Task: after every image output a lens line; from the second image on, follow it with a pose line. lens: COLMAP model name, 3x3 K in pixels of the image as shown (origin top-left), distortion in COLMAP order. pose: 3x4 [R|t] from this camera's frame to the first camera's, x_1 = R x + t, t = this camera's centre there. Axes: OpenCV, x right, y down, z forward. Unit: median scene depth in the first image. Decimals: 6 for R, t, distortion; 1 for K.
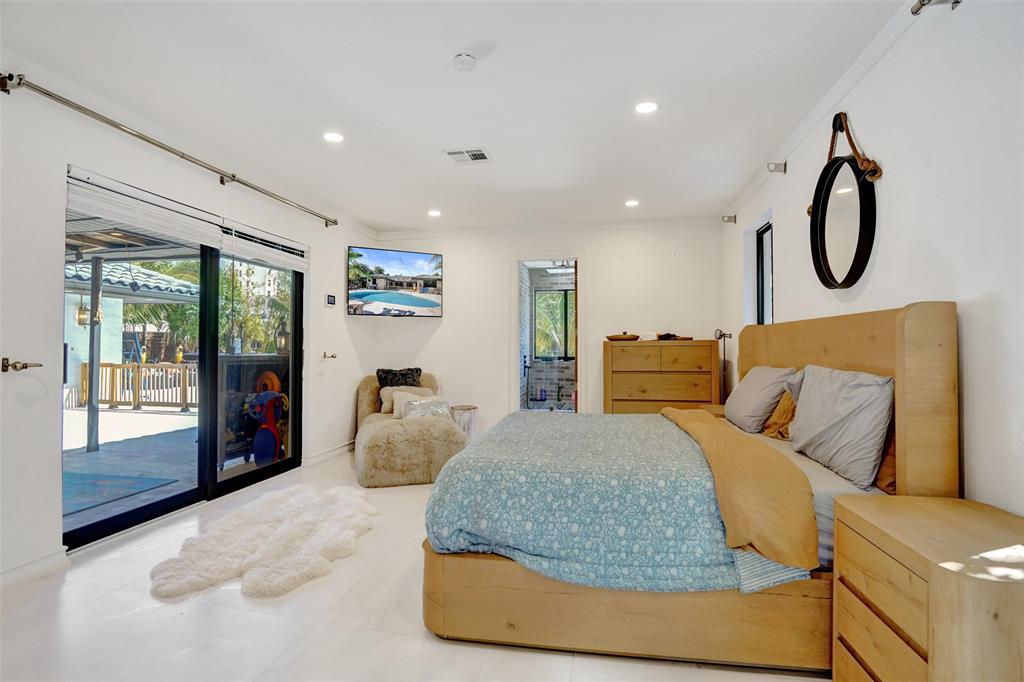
lens RADIAL K [[471.4, 0, 510.8], [0, 471.4, 349.1], [0, 0, 1]] dist [-0.055671, 0.022045]
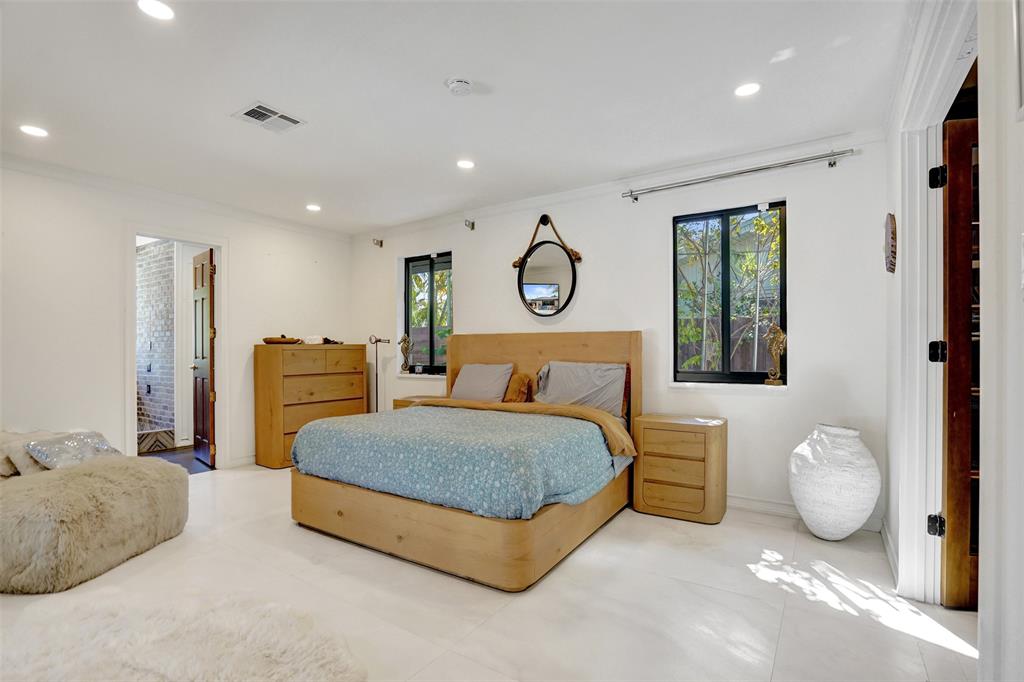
lens RADIAL K [[471.4, 0, 510.8], [0, 471.4, 349.1], [0, 0, 1]] dist [-0.055671, 0.022045]
pose [[0.421737, -0.003413, 0.906712, -0.429645], [0.007234, 0.999974, 0.000399, -0.004491], [-0.906689, 0.006391, 0.421751, 0.170170]]
